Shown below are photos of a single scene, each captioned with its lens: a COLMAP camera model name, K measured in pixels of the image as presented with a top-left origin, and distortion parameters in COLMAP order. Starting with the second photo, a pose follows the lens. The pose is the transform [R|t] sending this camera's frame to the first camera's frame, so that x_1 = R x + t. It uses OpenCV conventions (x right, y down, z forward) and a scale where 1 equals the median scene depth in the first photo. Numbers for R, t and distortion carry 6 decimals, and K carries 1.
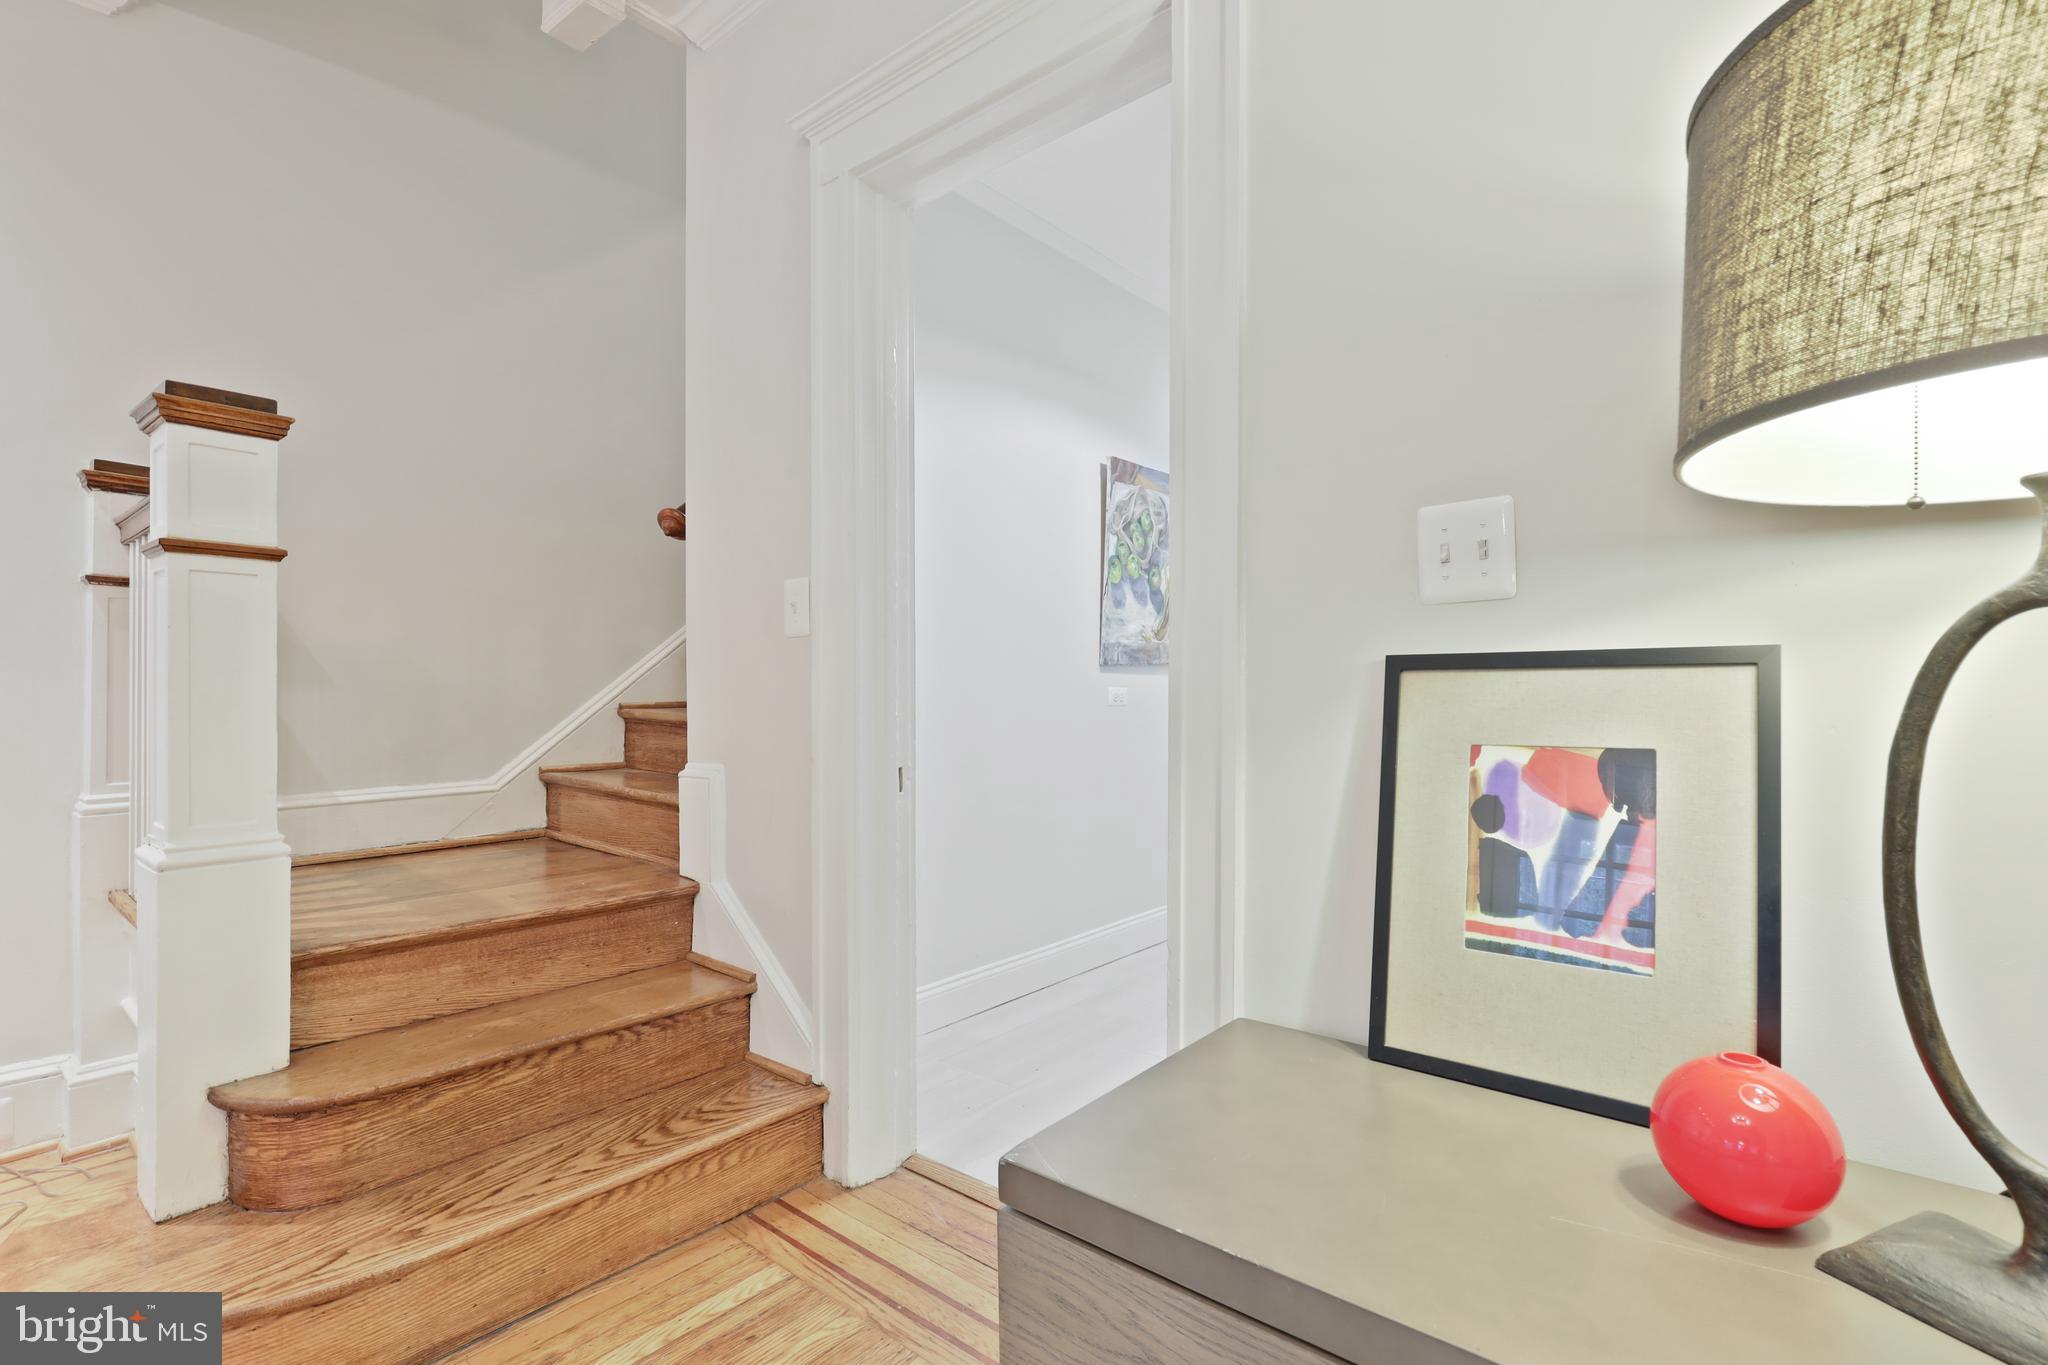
lens RADIAL K [[950.0, 0, 1038.9], [0, 950.0, 682.9], [0, 0, 1]] dist [0.000179, 0.000037]
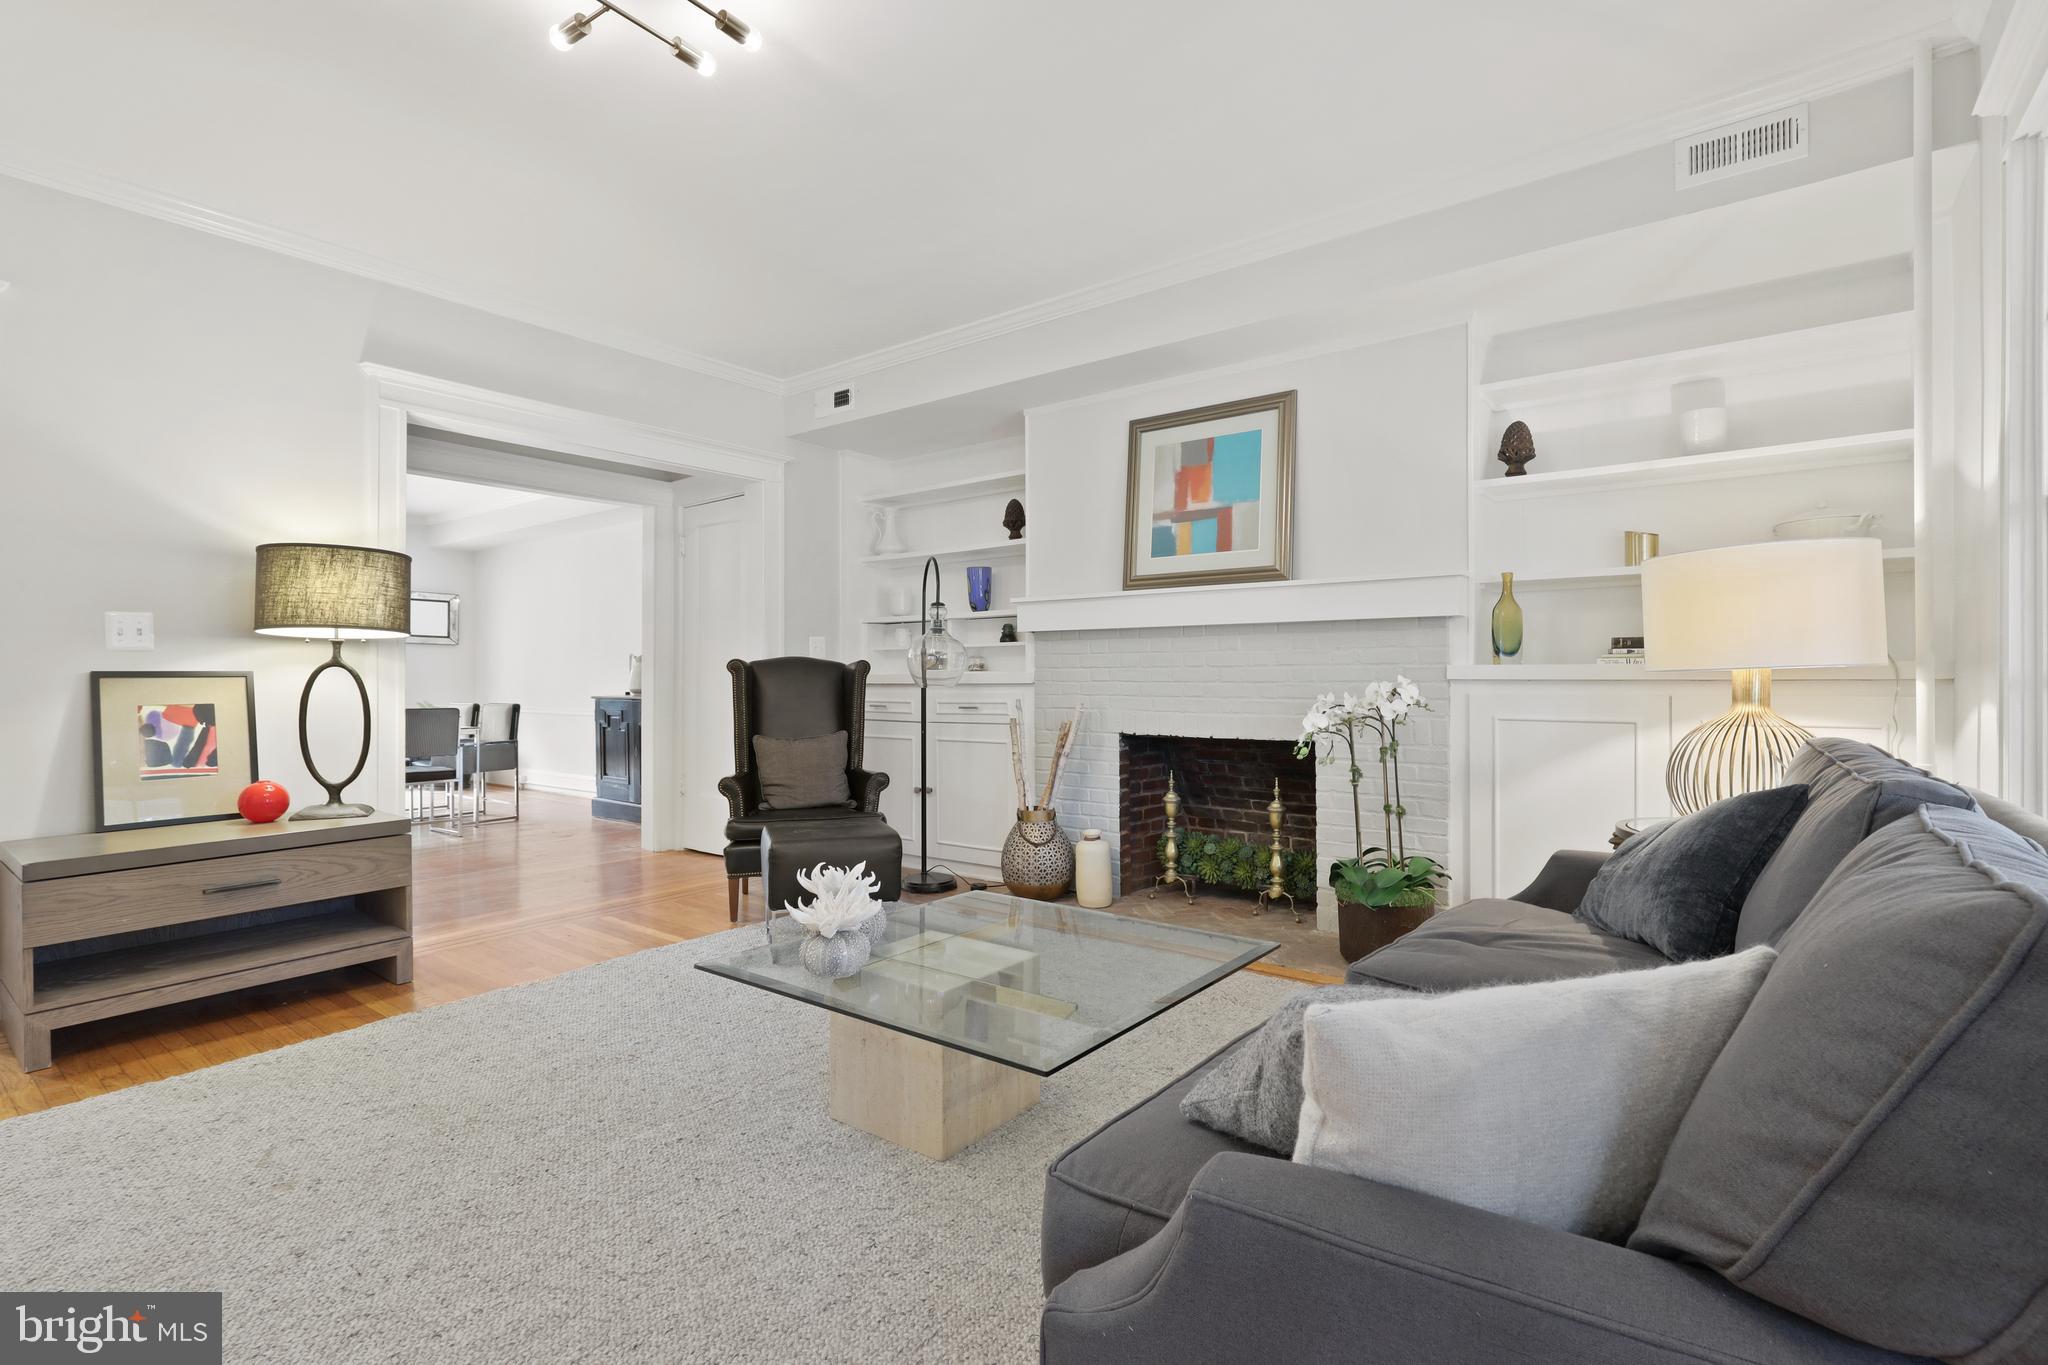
lens RADIAL K [[950.0, 0, 1038.9], [0, 950.0, 682.9], [0, 0, 1]] dist [0.000179, 0.000037]
pose [[-0.055065, -0.001023, 0.998482, -2.521070], [-0.002337, 0.999997, 0.000896, -0.007805], [-0.998480, -0.002284, -0.055067, -1.477833]]
